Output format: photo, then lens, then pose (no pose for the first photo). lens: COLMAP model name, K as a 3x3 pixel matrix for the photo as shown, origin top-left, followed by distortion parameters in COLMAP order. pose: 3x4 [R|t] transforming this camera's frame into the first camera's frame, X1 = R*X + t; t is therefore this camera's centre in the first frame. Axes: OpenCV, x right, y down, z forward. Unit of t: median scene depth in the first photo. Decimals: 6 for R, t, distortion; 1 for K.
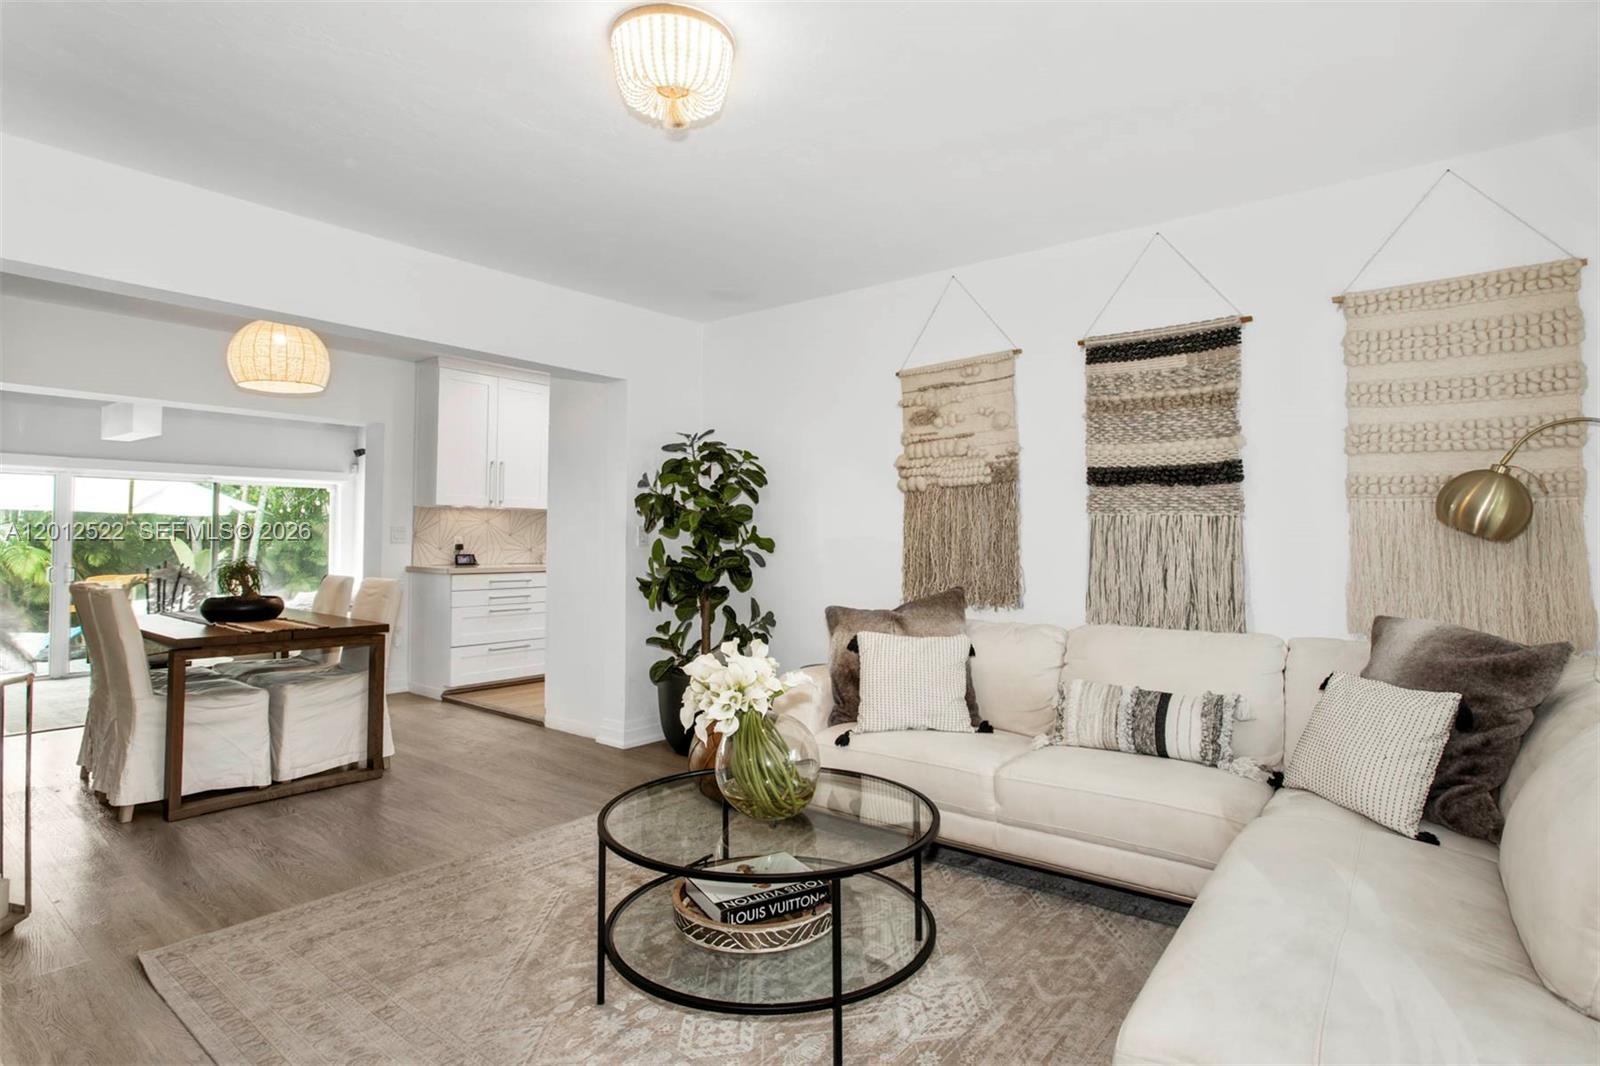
lens RADIAL K [[786.2, 0, 797.5], [0, 786.2, 524.5], [0, 0, 1]] dist [-0.020863, 0.000298]
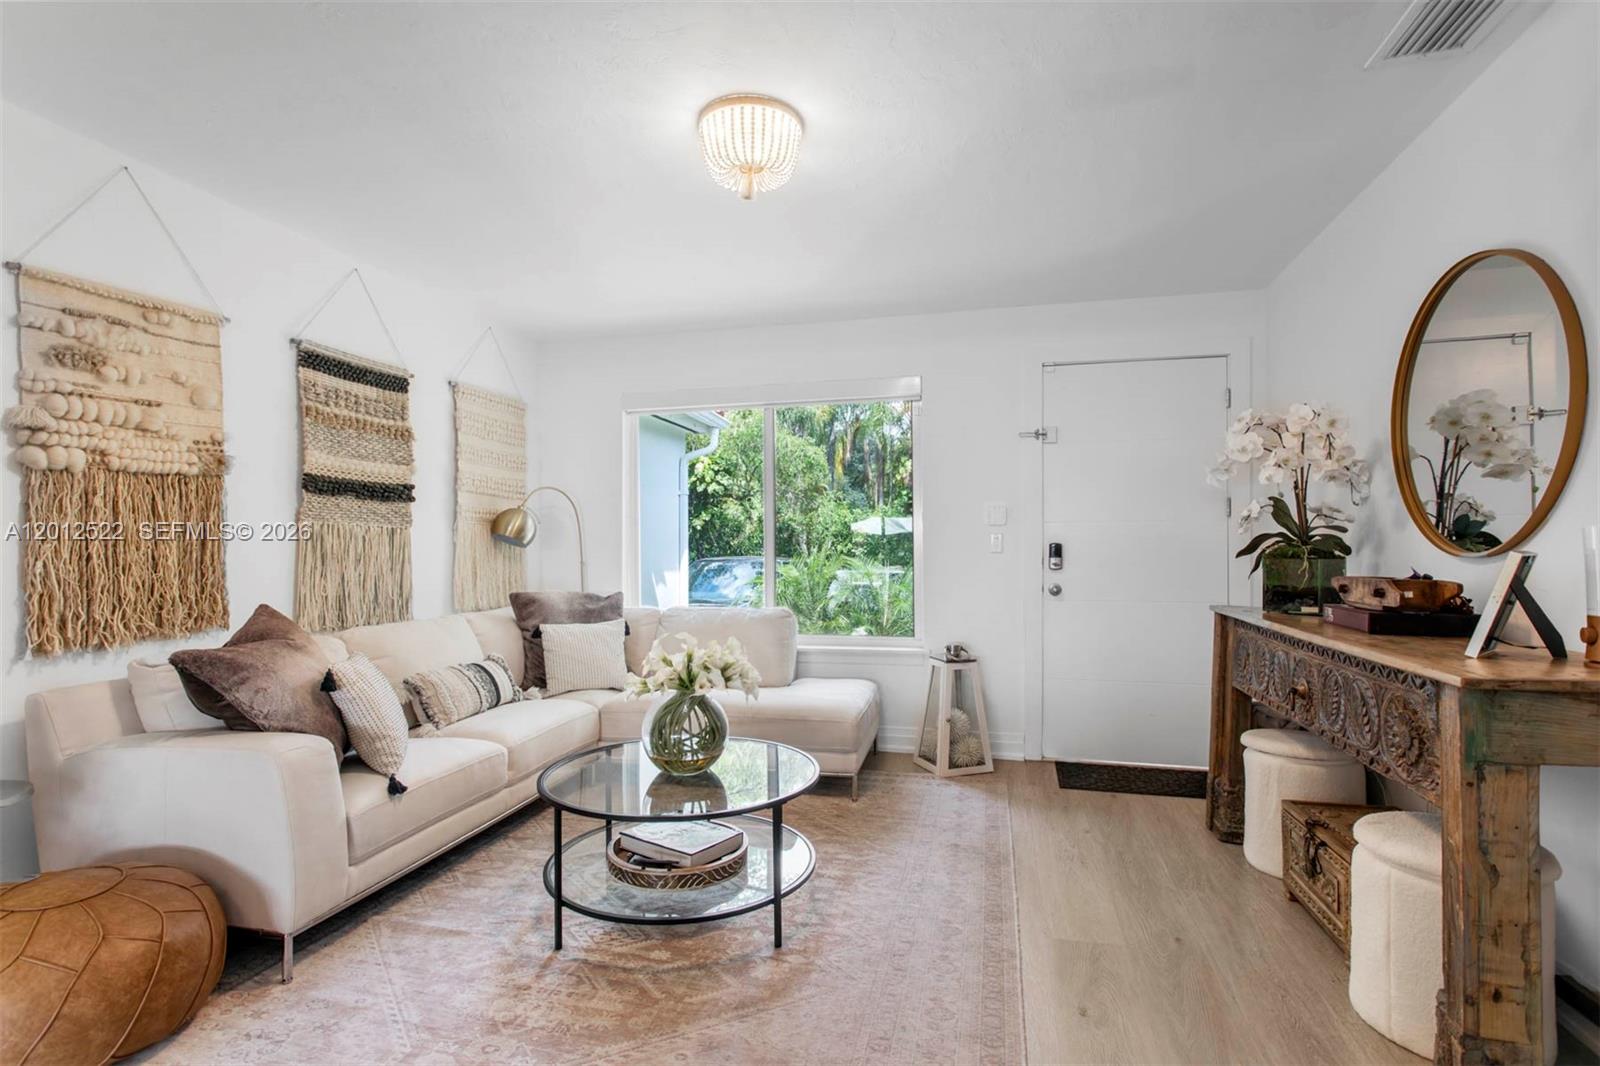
lens RADIAL K [[775.4, 0, 798.0], [0, 775.4, 545.6], [0, 0, 1]] dist [-0.003963, 0.000981]
pose [[-0.406129, -0.001256, 0.913815, -0.811795], [-0.016884, 0.999839, -0.006129, 0.013443], [-0.913660, -0.017918, -0.406085, 0.889683]]
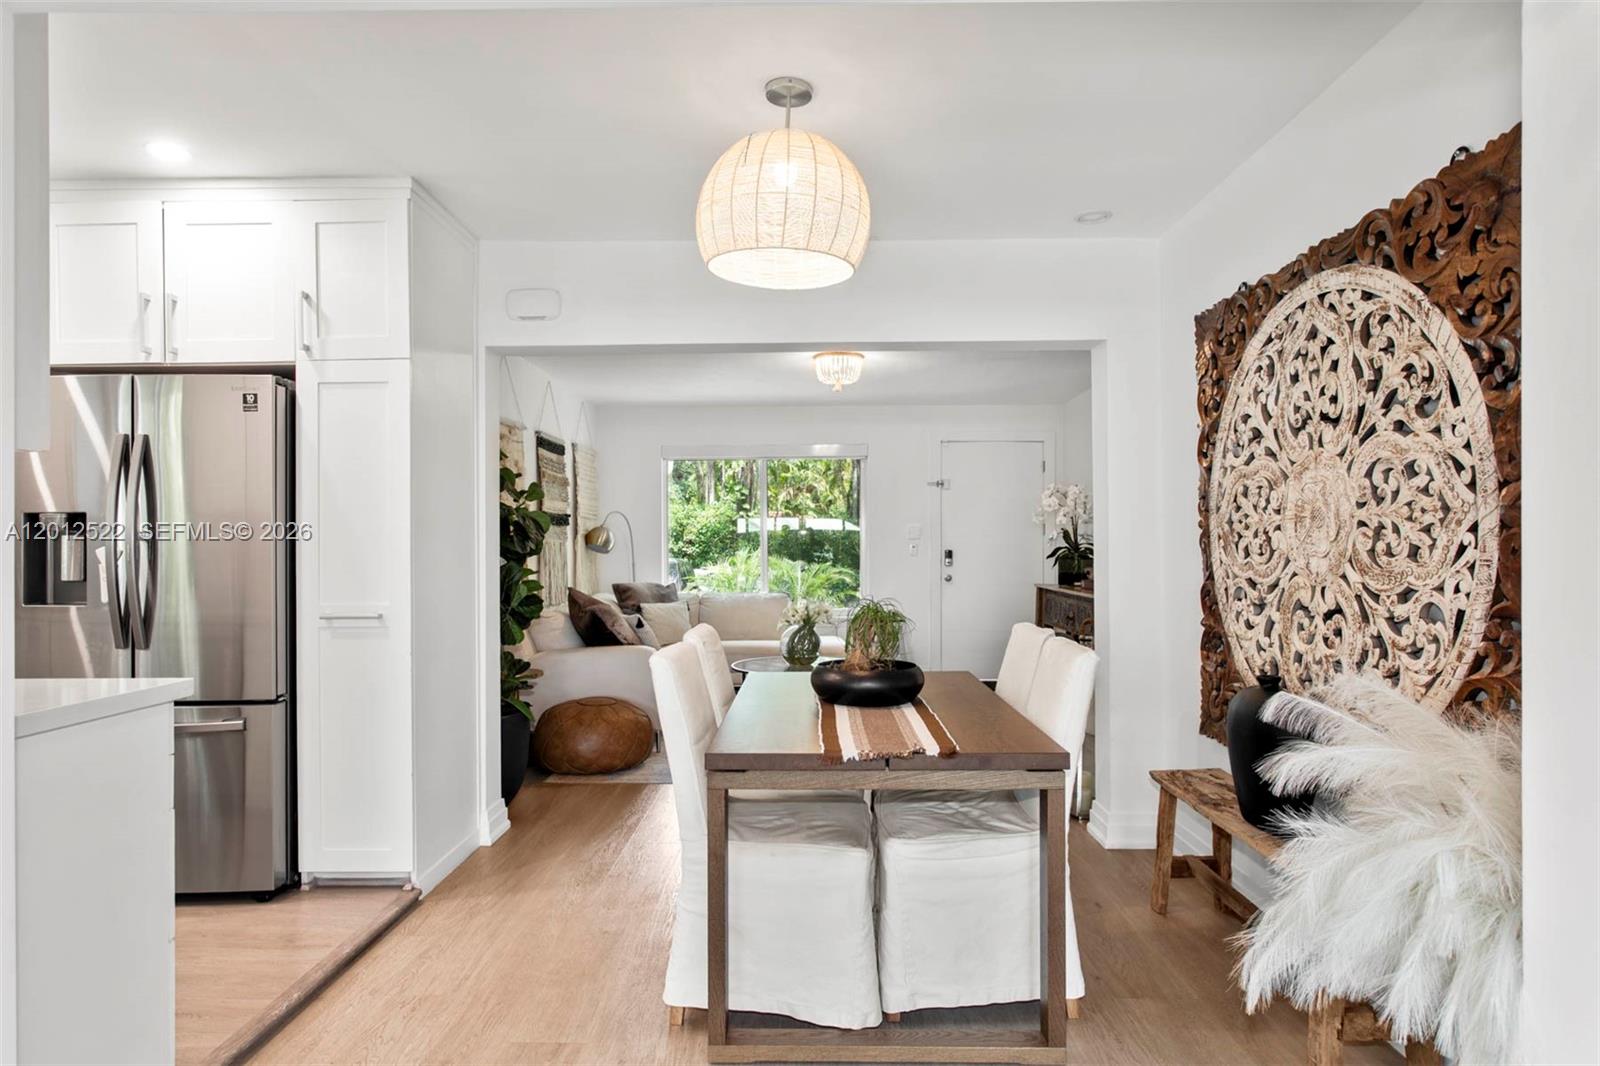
lens RADIAL K [[910.0, 0, 804.3], [0, 910.0, 553.0], [0, 0, 1]] dist [0.002095, 0.002436]
pose [[-0.615200, -0.012055, 0.788279, -1.558196], [-0.014726, 0.999884, 0.003798, -0.000976], [-0.788234, -0.009271, -0.615306, 1.856286]]
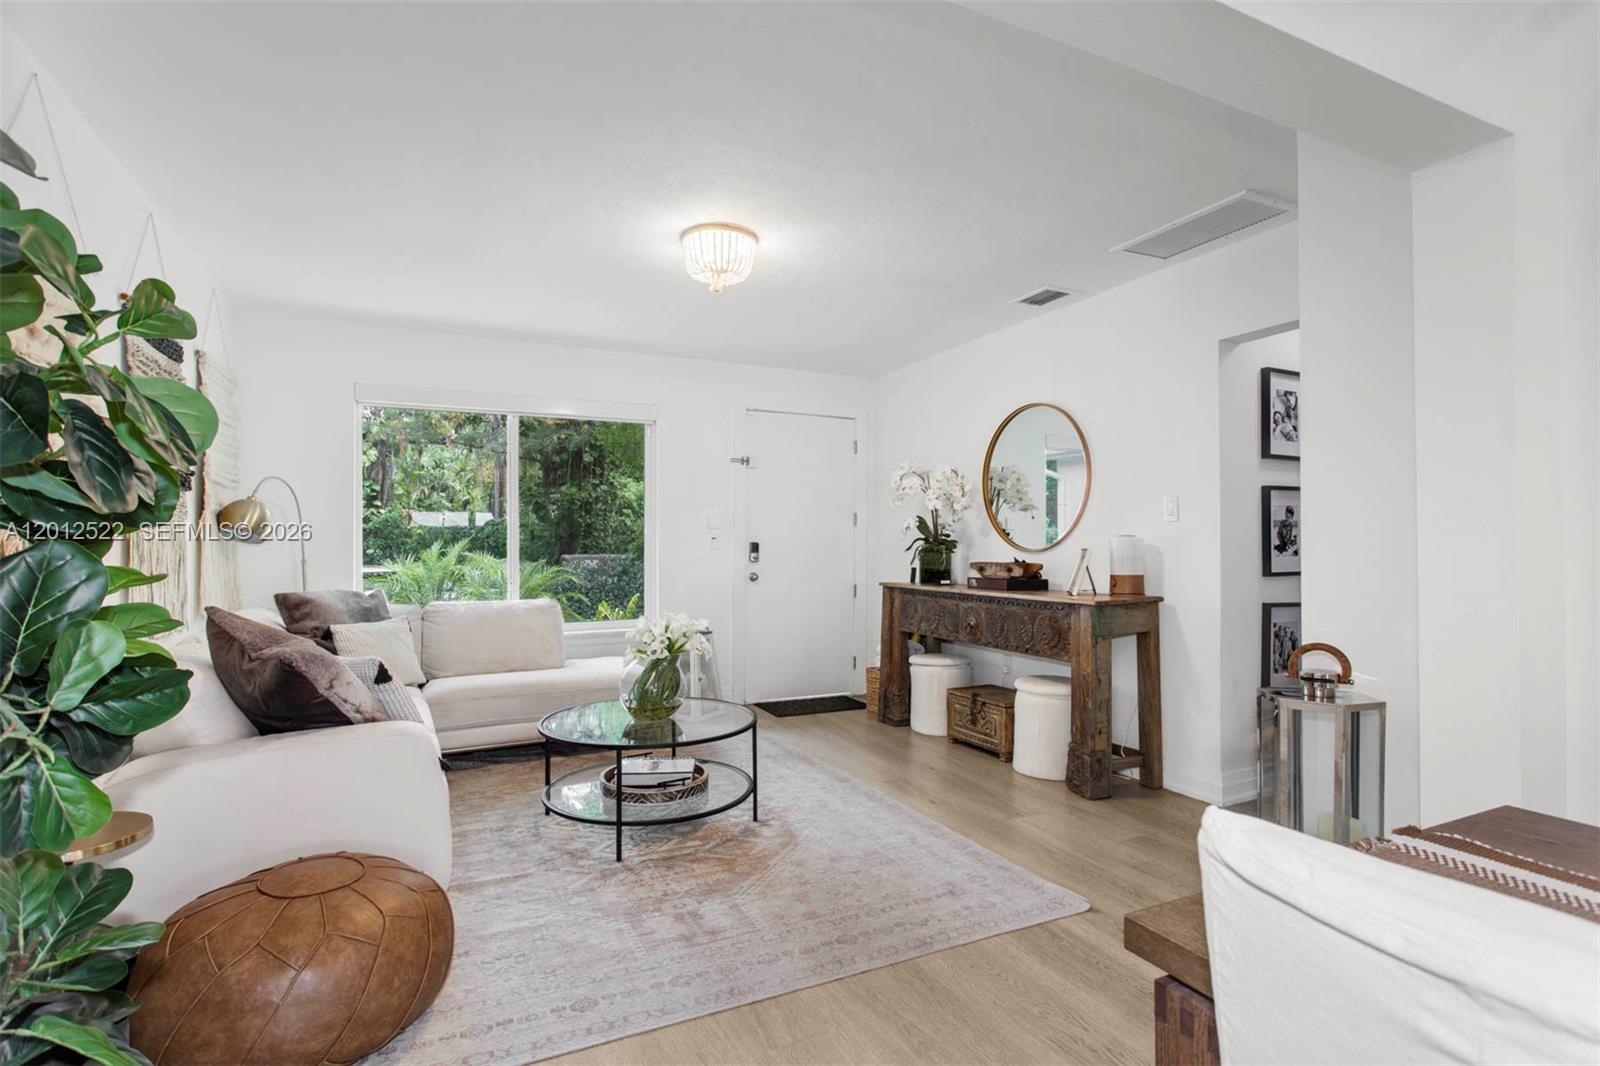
lens RADIAL K [[775.4, 0, 798.0], [0, 775.4, 545.6], [0, 0, 1]] dist [-0.003963, 0.000981]
pose [[-0.899510, -0.008018, 0.436826, -0.653036], [-0.015392, 0.999792, -0.013345, 0.024072], [-0.436628, -0.018728, -0.899447, 1.524629]]
